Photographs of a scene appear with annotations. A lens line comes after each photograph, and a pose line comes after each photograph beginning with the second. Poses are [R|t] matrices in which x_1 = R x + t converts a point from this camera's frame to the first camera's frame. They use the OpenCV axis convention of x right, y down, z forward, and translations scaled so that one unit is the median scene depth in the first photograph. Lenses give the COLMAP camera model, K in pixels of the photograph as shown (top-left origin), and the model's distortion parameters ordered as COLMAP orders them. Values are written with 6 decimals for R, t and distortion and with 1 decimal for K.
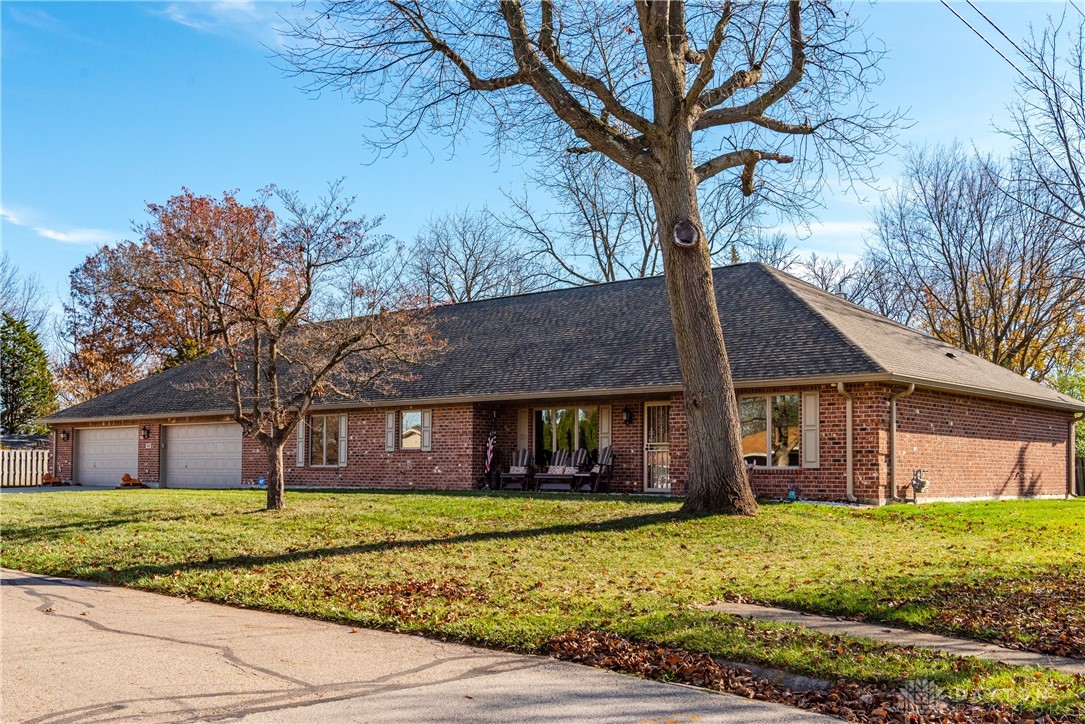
lens RADIAL K [[1108.7, 0, 544.1], [0, 1108.7, 363.9], [0, 0, 1]] dist [0.035023, 0.000000]
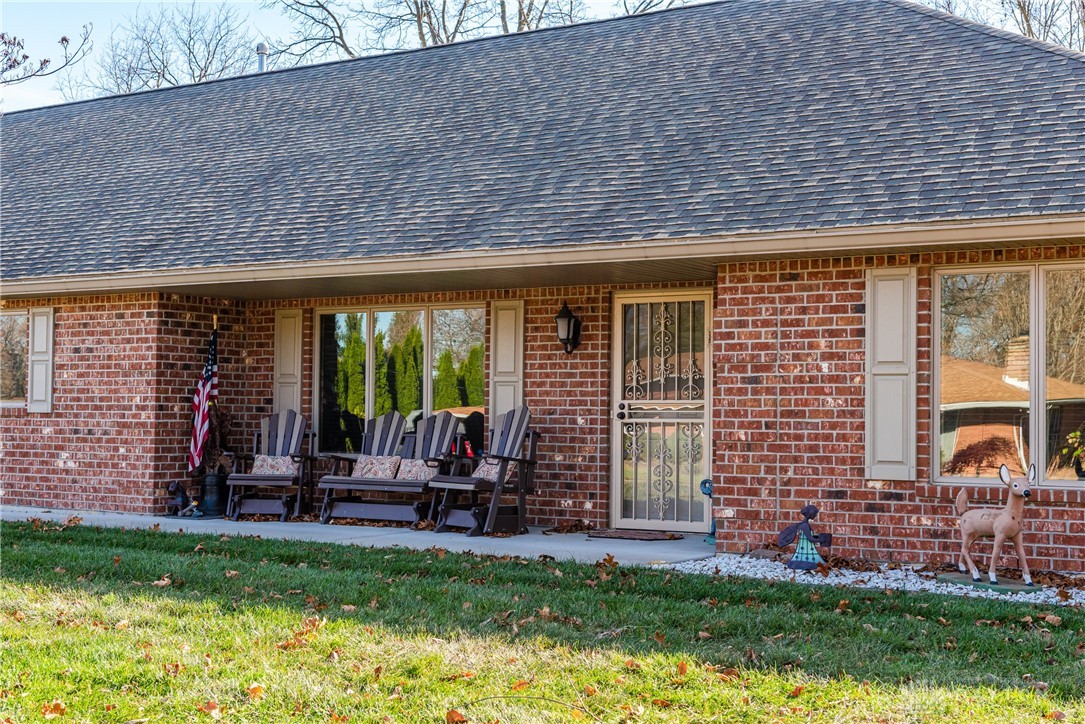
lens RADIAL K [[1451.8, 0, 551.1], [0, 1451.8, 360.3], [0, 0, 1]] dist [0.036648, 0.000000]
pose [[0.986800, 0.011348, 0.161544, -0.010555], [-0.020572, 0.998244, 0.055541, 0.028467], [-0.160630, -0.058132, 0.985301, 0.481430]]
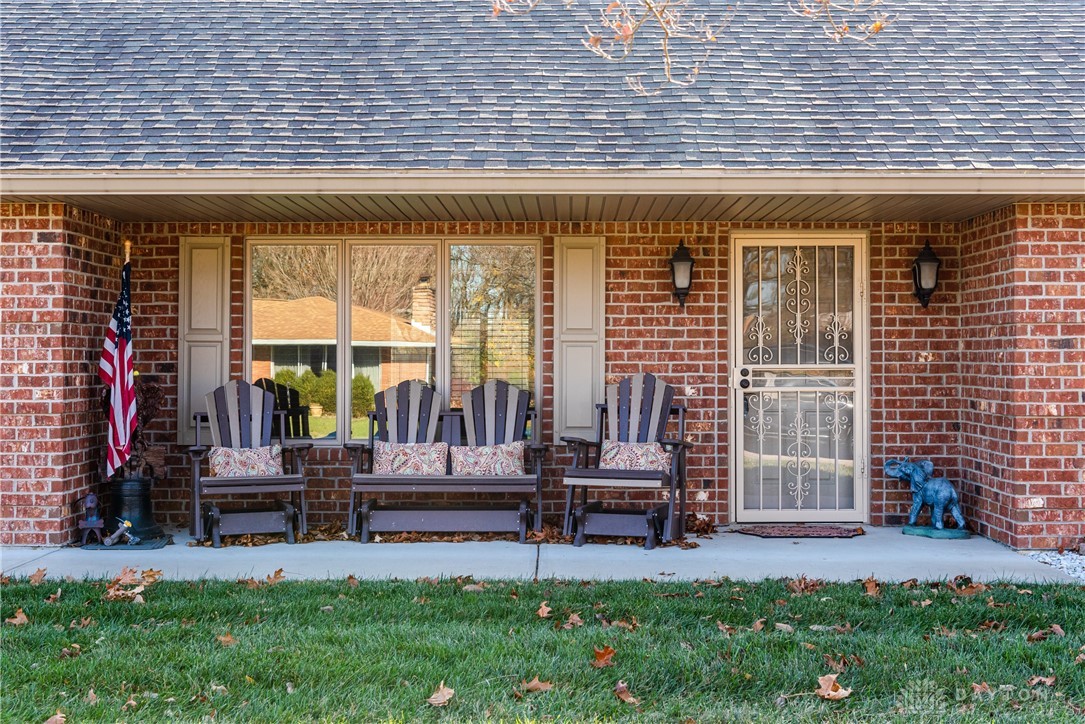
lens RADIAL K [[1391.5, 0, 521.1], [0, 1391.5, 333.4], [0, 0, 1]] dist [0.007213, 0.000000]
pose [[0.756079, 0.008451, 0.654425, -0.194000], [-0.058365, 0.996803, 0.054558, 0.042078], [-0.651872, -0.079445, 0.754156, 0.700310]]
